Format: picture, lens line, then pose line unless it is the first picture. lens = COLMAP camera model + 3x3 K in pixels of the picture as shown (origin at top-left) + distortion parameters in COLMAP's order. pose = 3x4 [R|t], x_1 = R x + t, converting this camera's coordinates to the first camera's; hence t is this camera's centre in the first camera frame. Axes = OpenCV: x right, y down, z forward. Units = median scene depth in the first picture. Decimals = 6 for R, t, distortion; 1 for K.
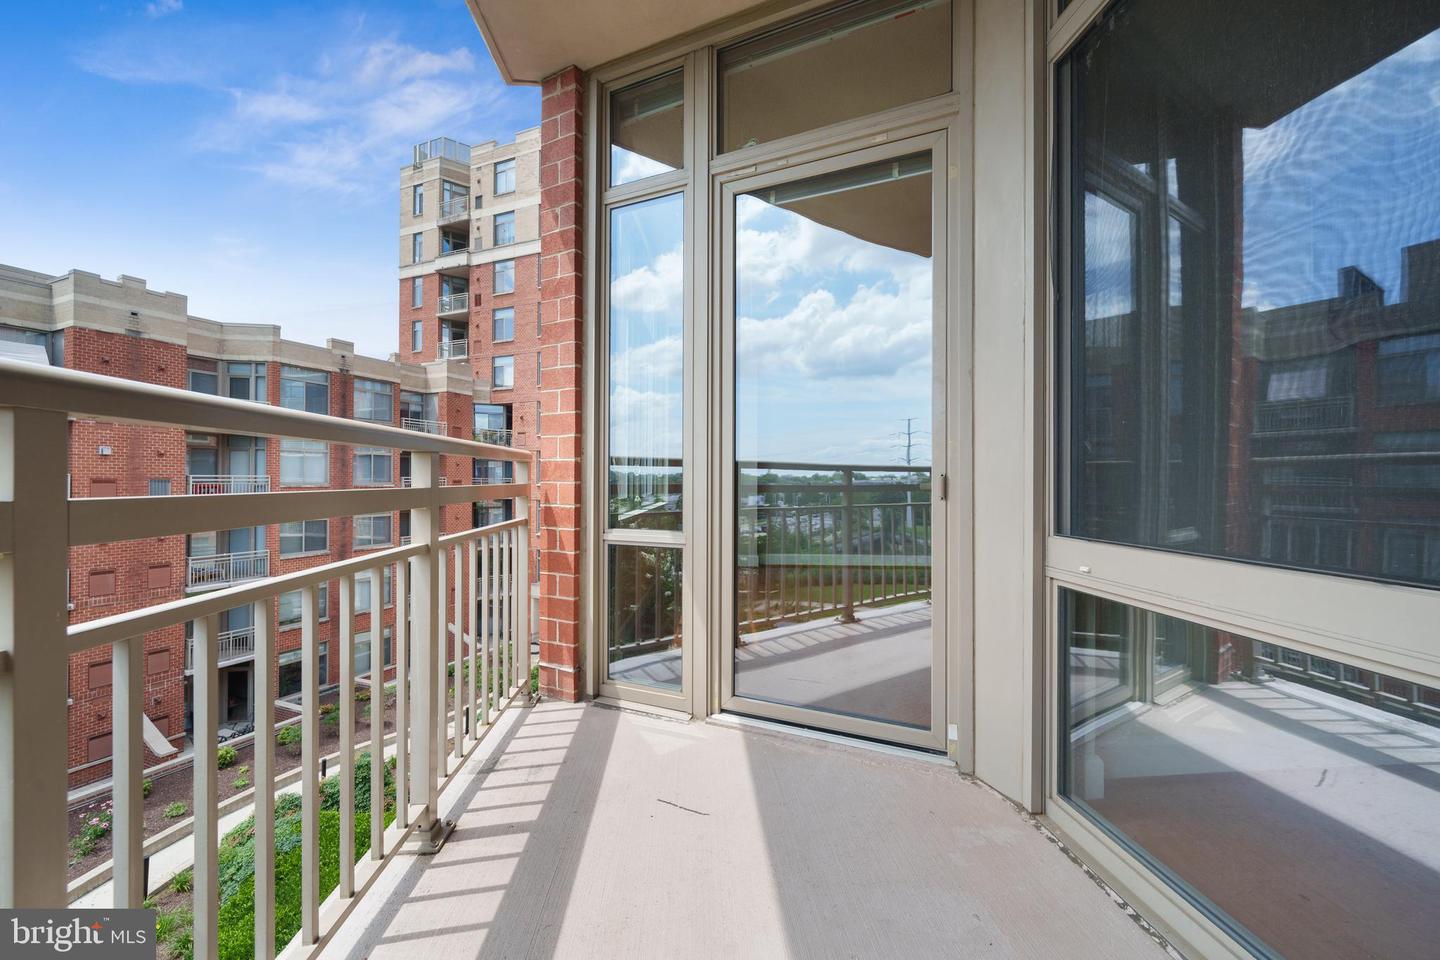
lens RADIAL K [[587.0, 0, 720.0], [0, 587.0, 480.0], [0, 0, 1]] dist [0.001538, 0.000129]
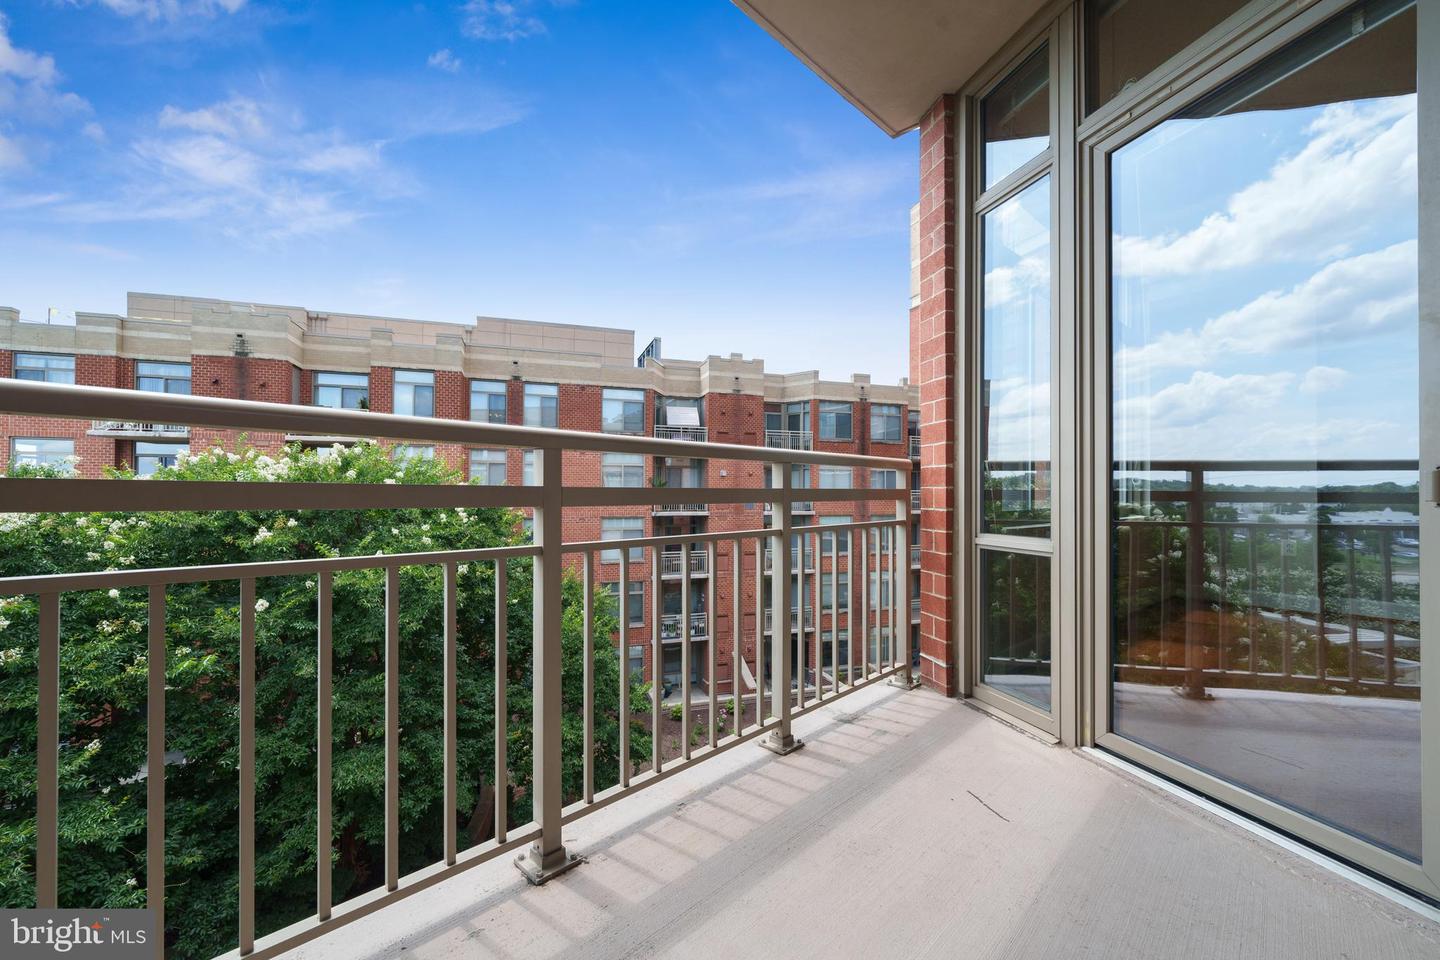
lens RADIAL K [[585.3, 0, 700.5], [0, 585.3, 492.7], [0, 0, 1]] dist [0.015121, -0.000004]
pose [[0.648638, -0.000536, -0.761097, 0.267936], [-0.001878, 0.999996, -0.002305, 0.016690], [0.761095, 0.002924, 0.648634, -0.021557]]
